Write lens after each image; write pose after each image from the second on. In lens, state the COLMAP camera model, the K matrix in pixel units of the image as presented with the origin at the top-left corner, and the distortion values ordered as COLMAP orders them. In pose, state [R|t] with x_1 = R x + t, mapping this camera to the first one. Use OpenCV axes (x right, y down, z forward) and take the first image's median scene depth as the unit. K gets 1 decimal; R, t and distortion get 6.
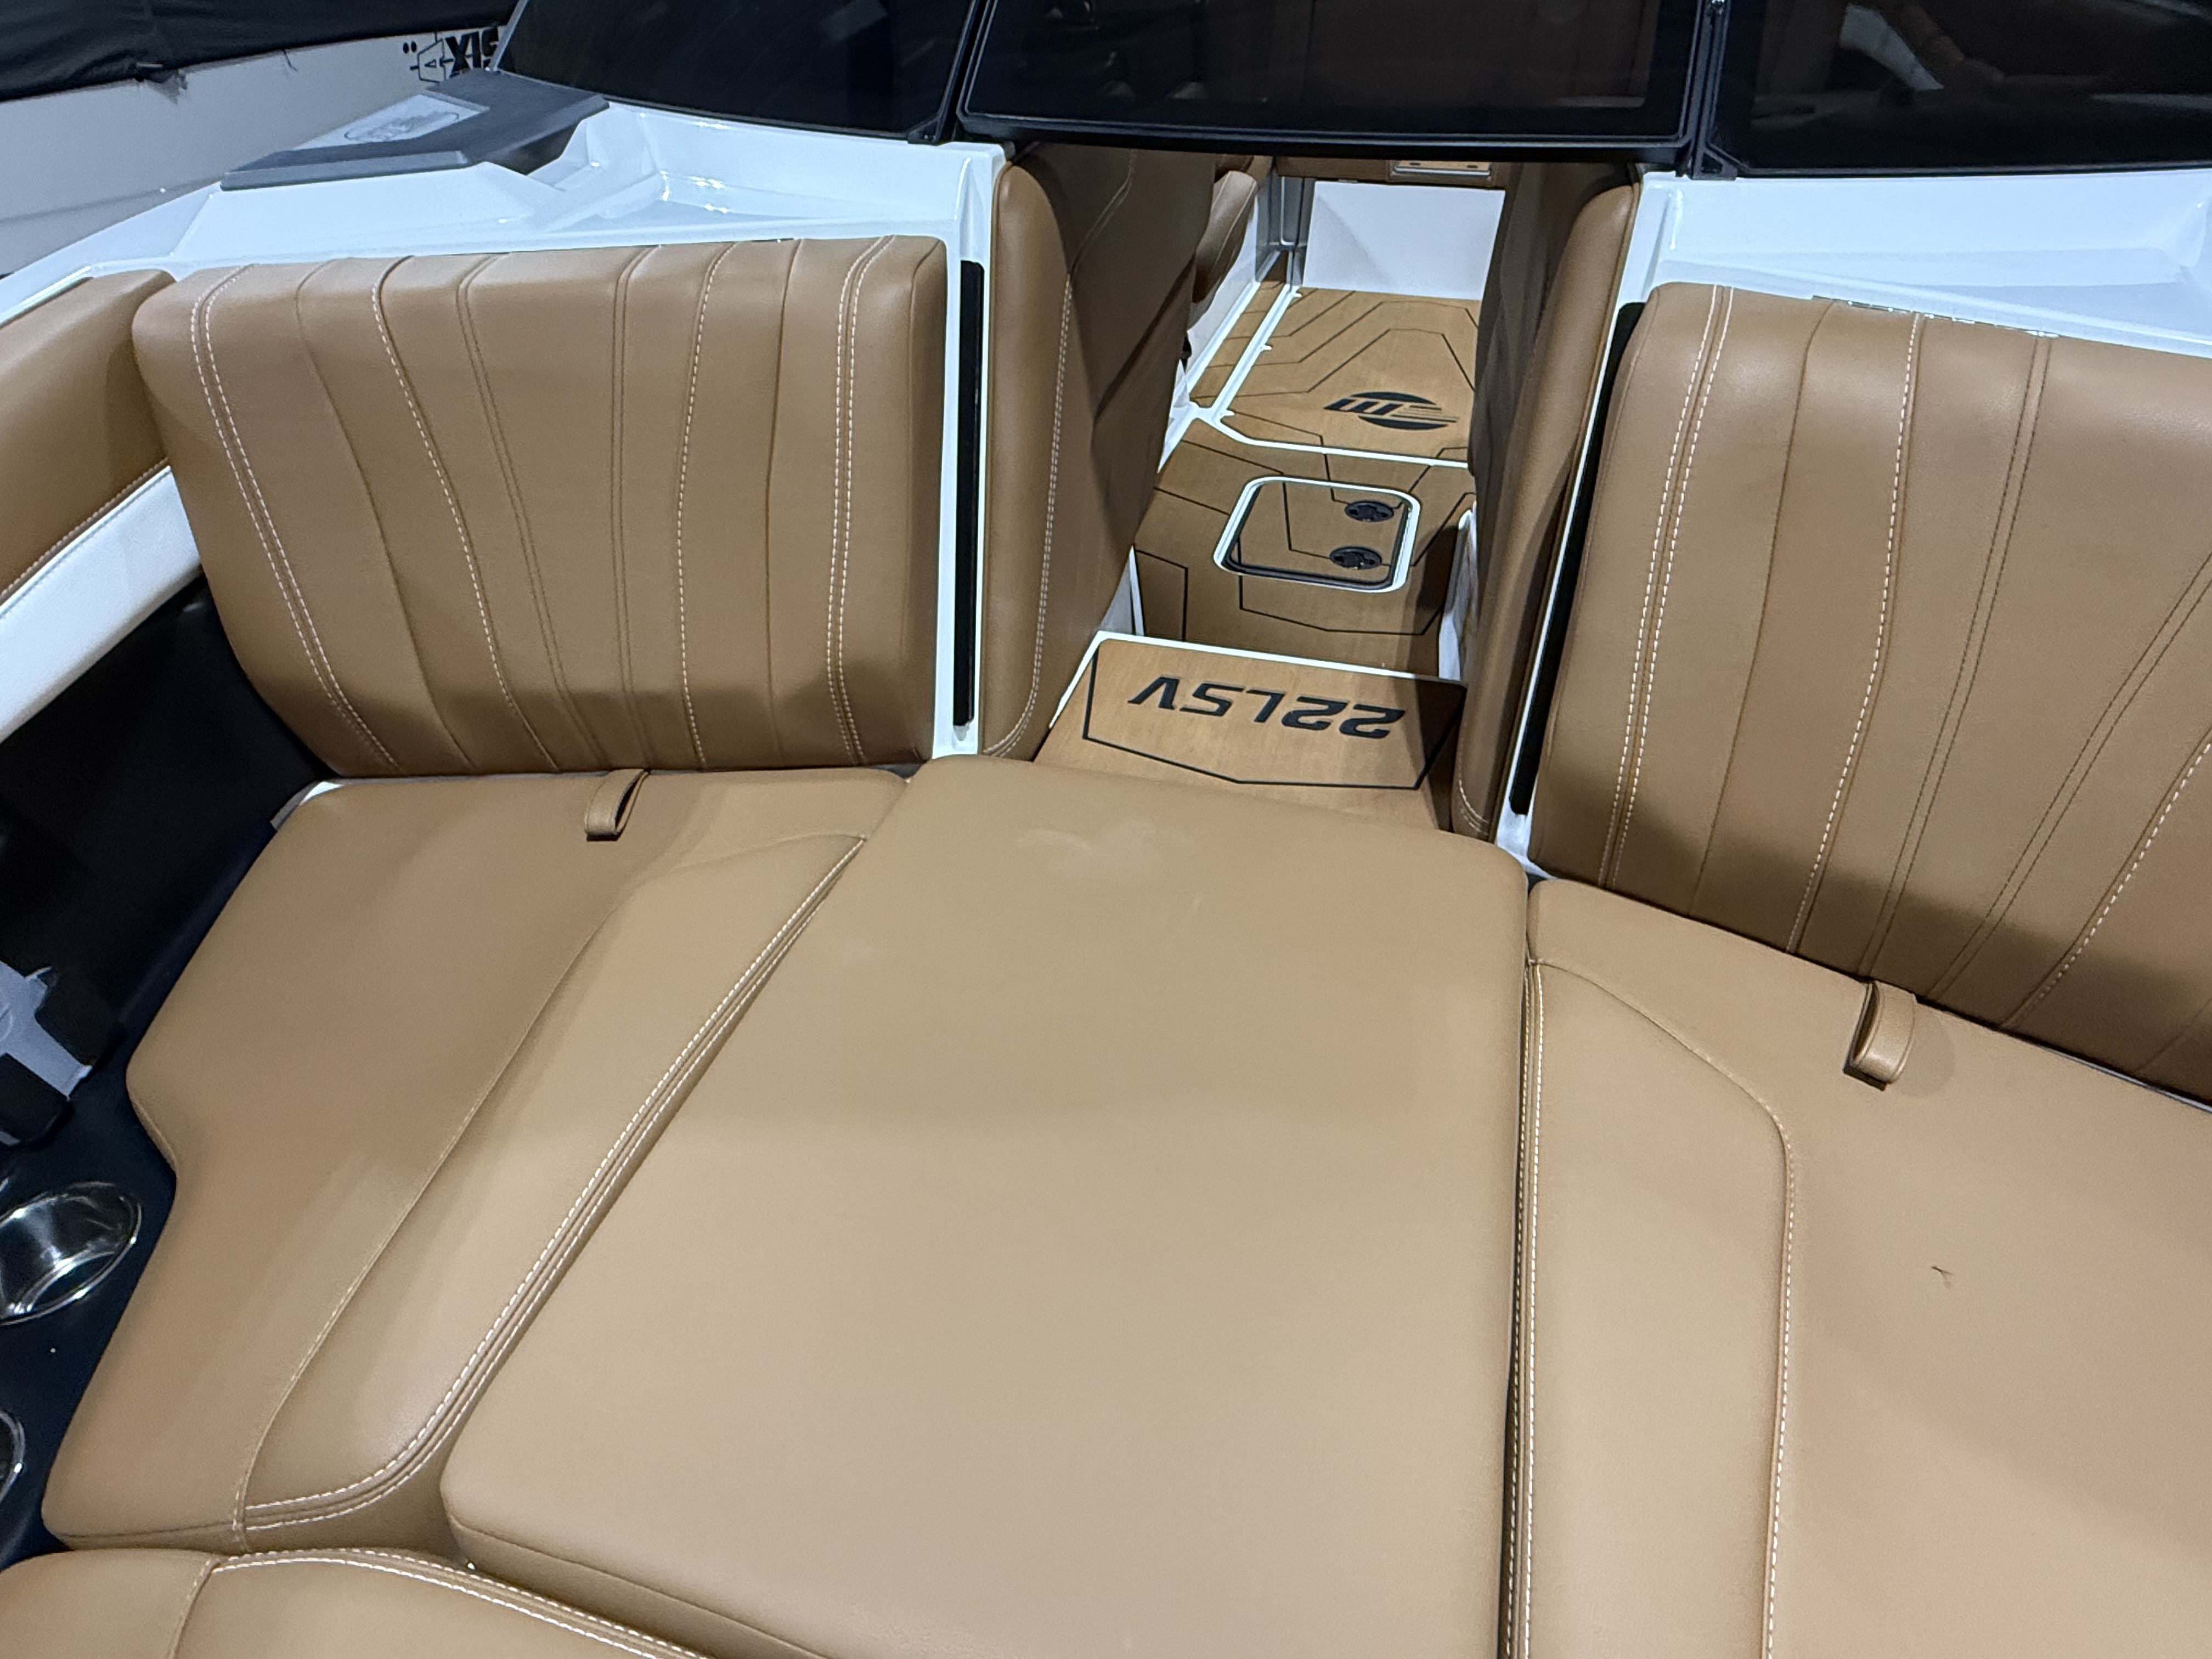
lens RADIAL K [[1244.0, 0, 1091.2], [0, 1244.0, 832.1], [0, 0, 1]] dist [-0.000903, -0.000801]
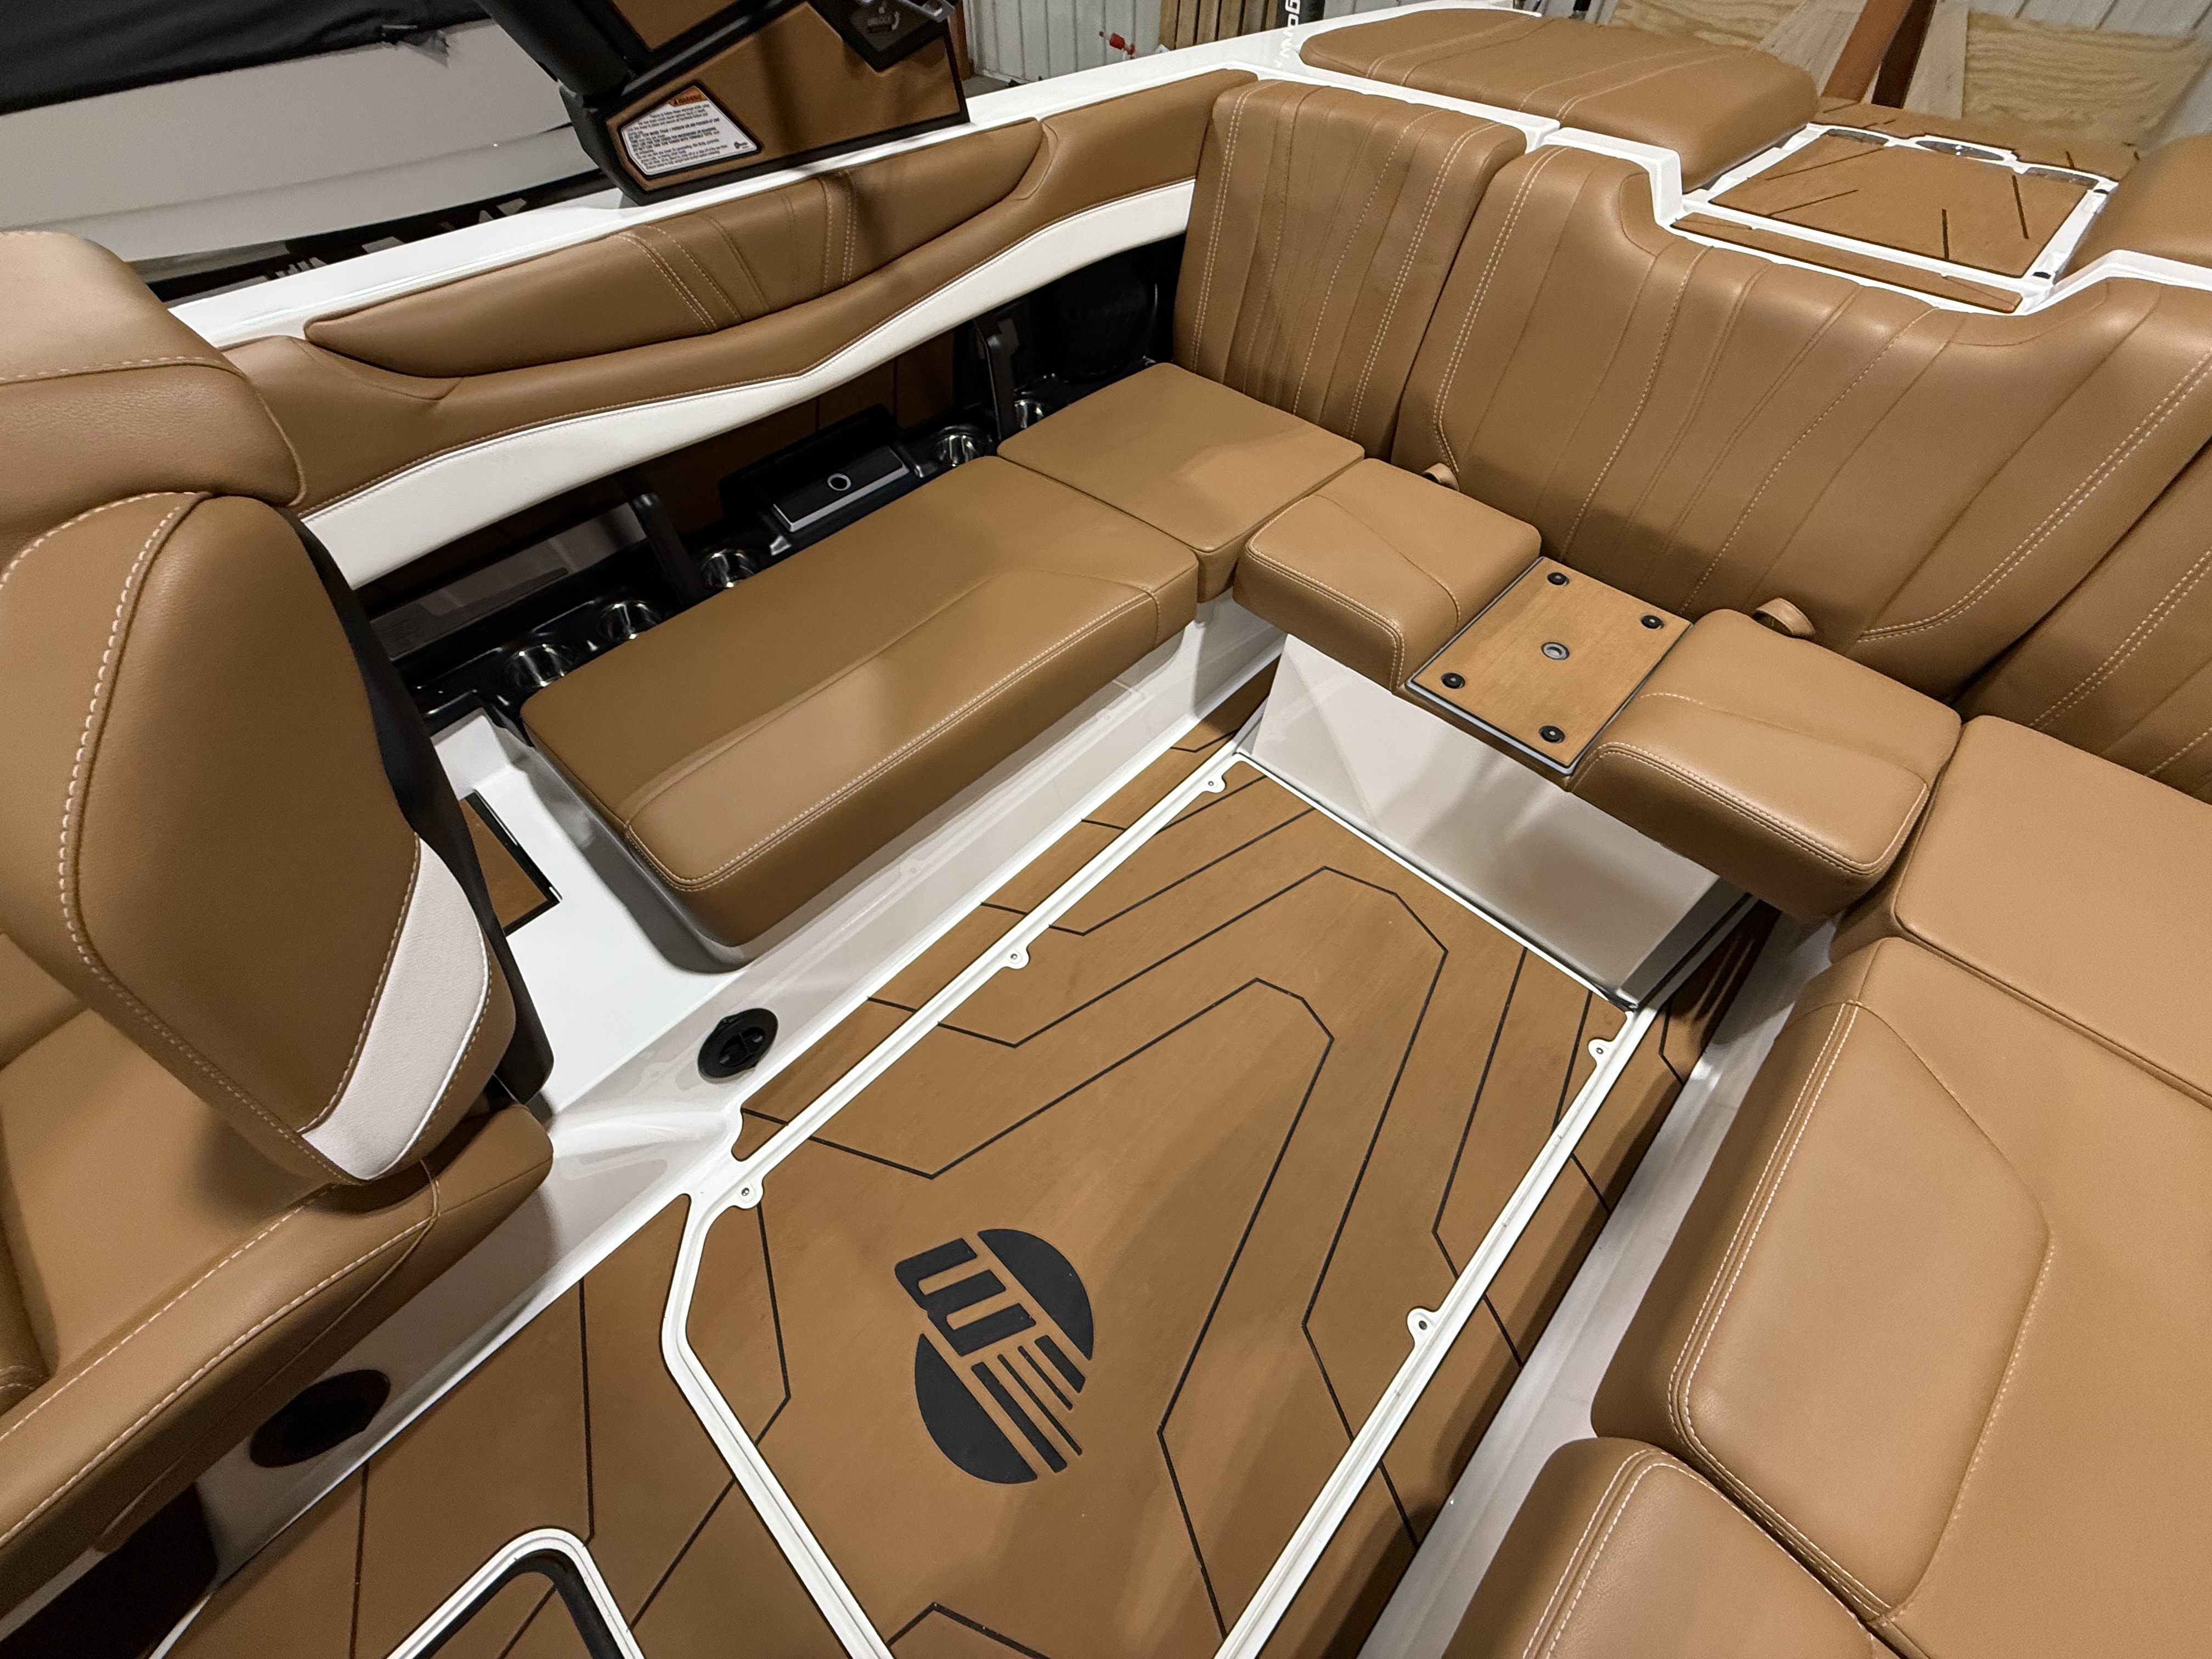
lens RADIAL K [[877.8, 0, 1100.2], [0, 877.8, 827.6], [0, 0, 1]] dist [-0.000020, 0.000063]
pose [[0.889601, 0.366130, -0.273056, 0.275353], [-0.285687, 0.912501, 0.292787, -0.597903], [0.356362, -0.182455, 0.916360, 0.650922]]
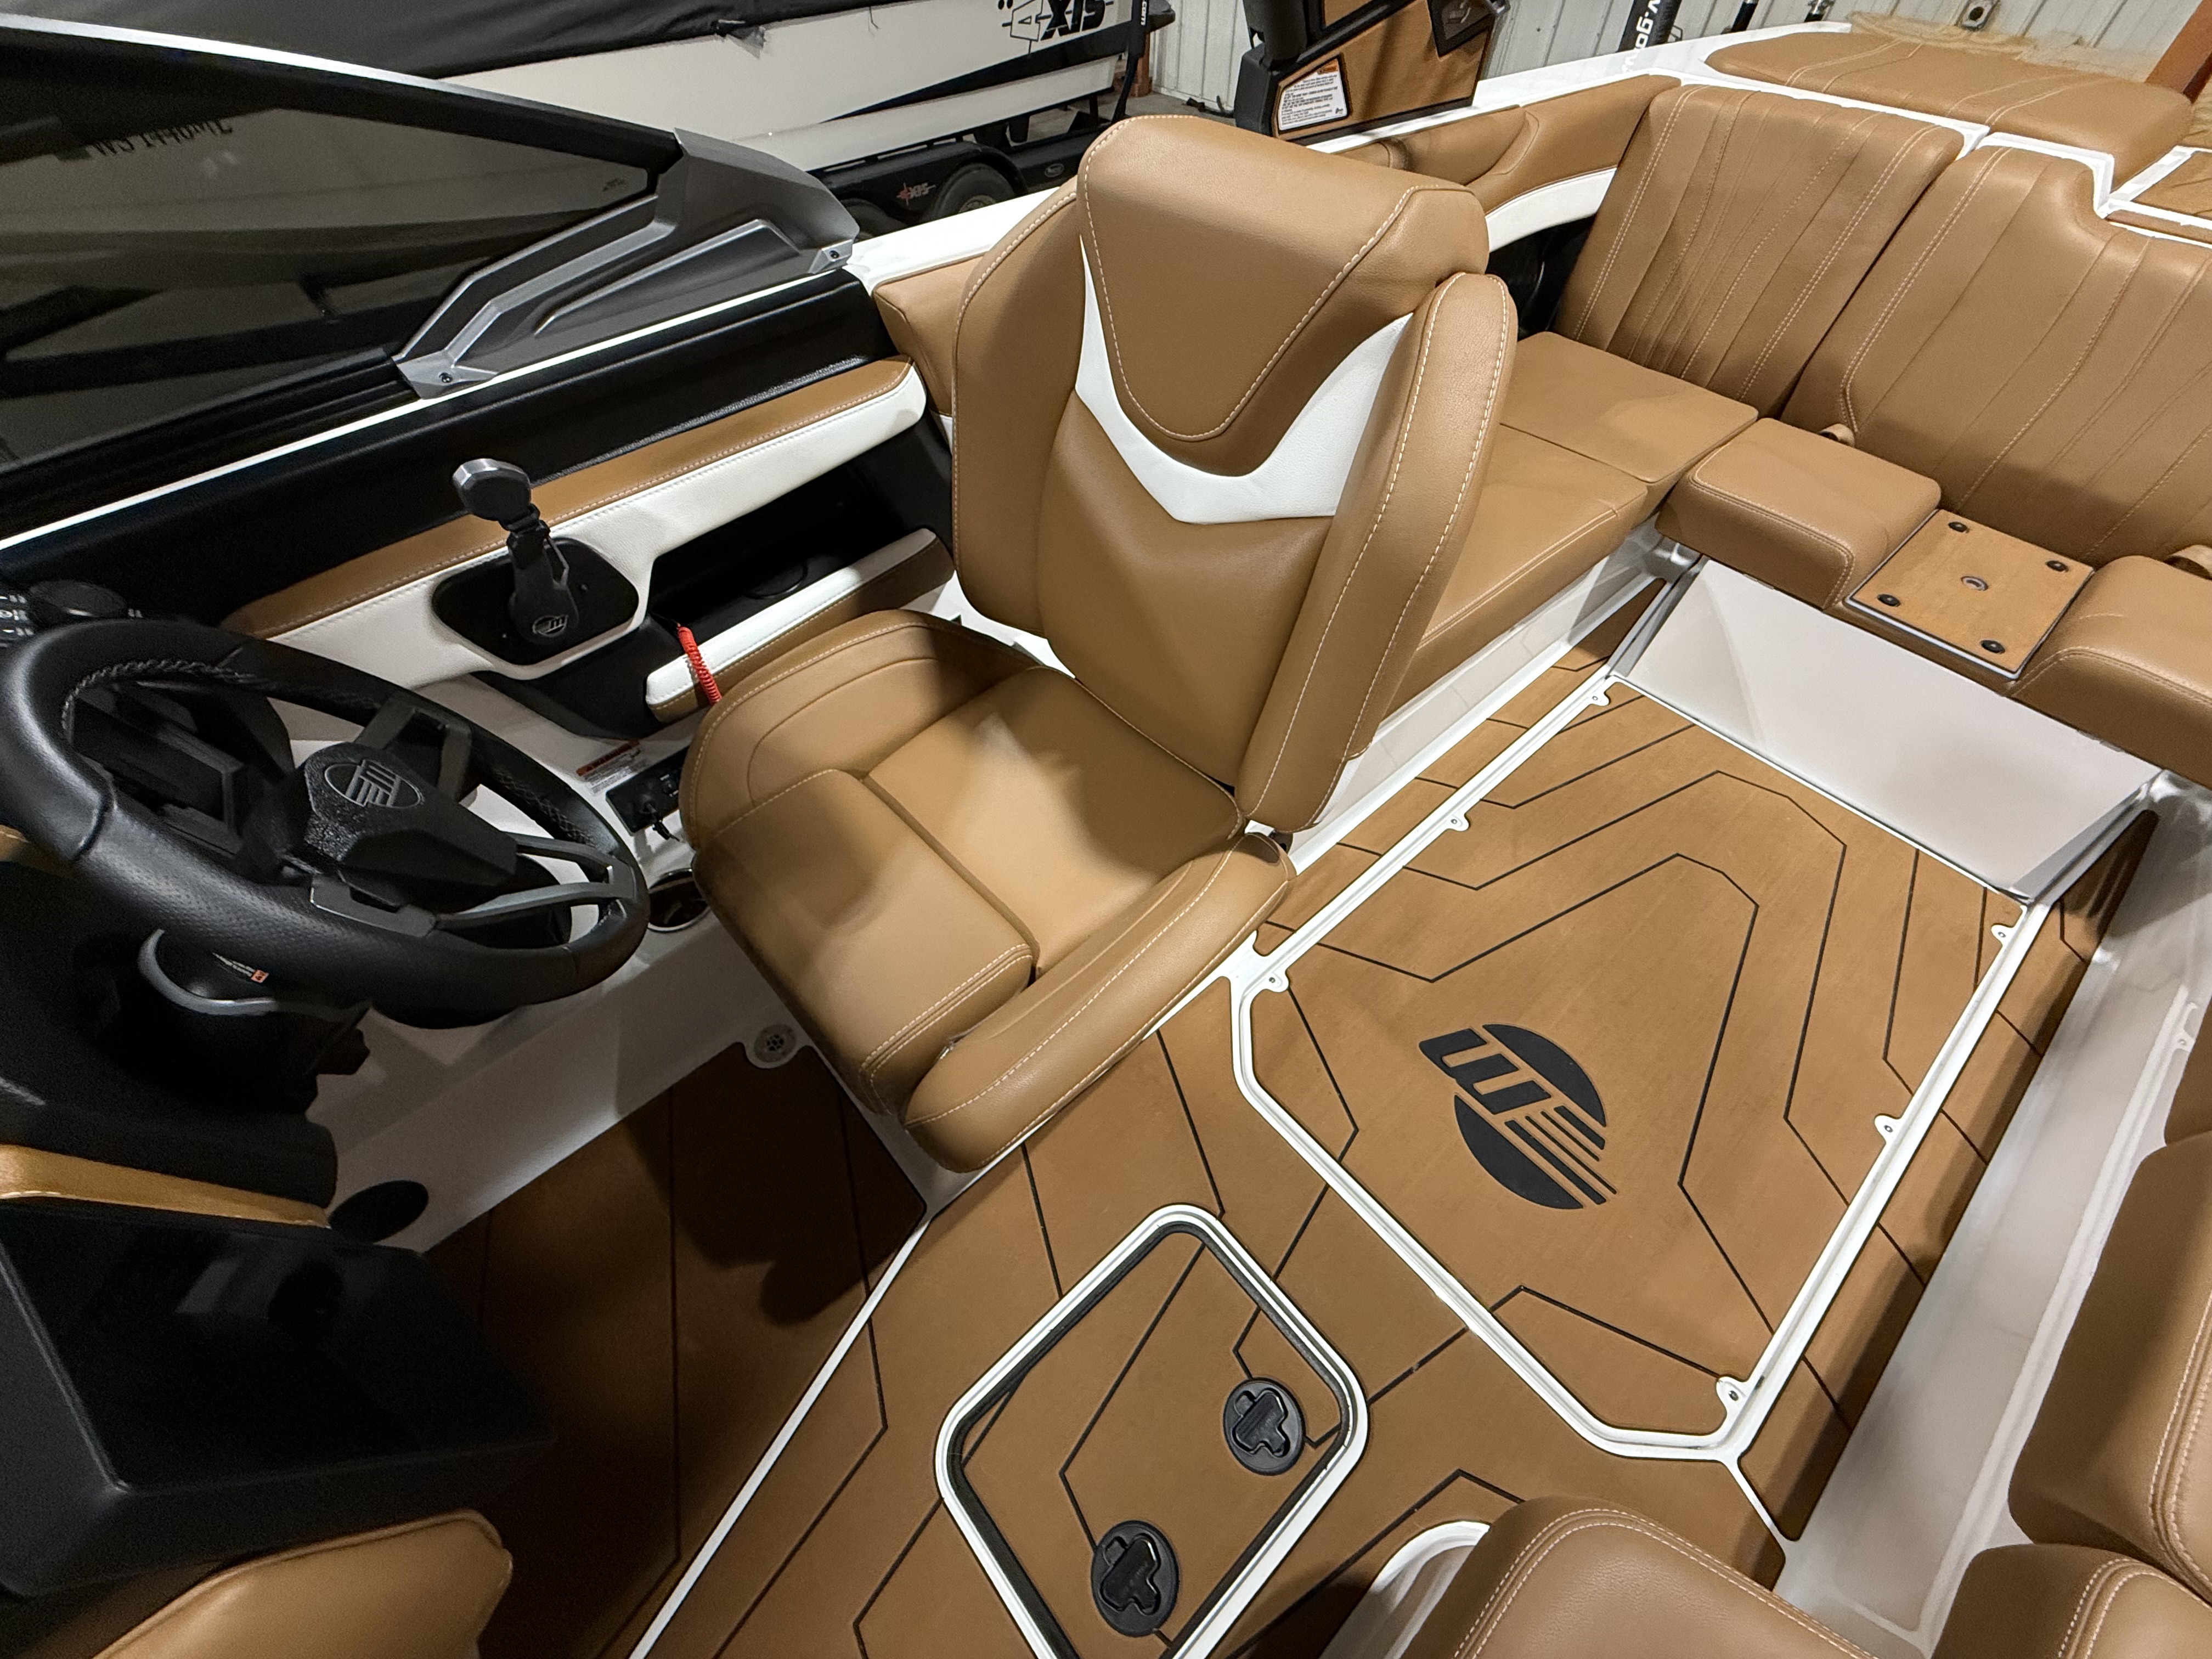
lens RADIAL K [[879.8, 0, 1100.3], [0, 879.8, 827.1], [0, 0, 1]] dist [0.000273, -0.000480]
pose [[0.845891, 0.427746, -0.318594, 0.131356], [-0.343008, 0.893709, 0.289188, -0.471872], [0.408430, -0.135341, 0.902700, 0.486773]]
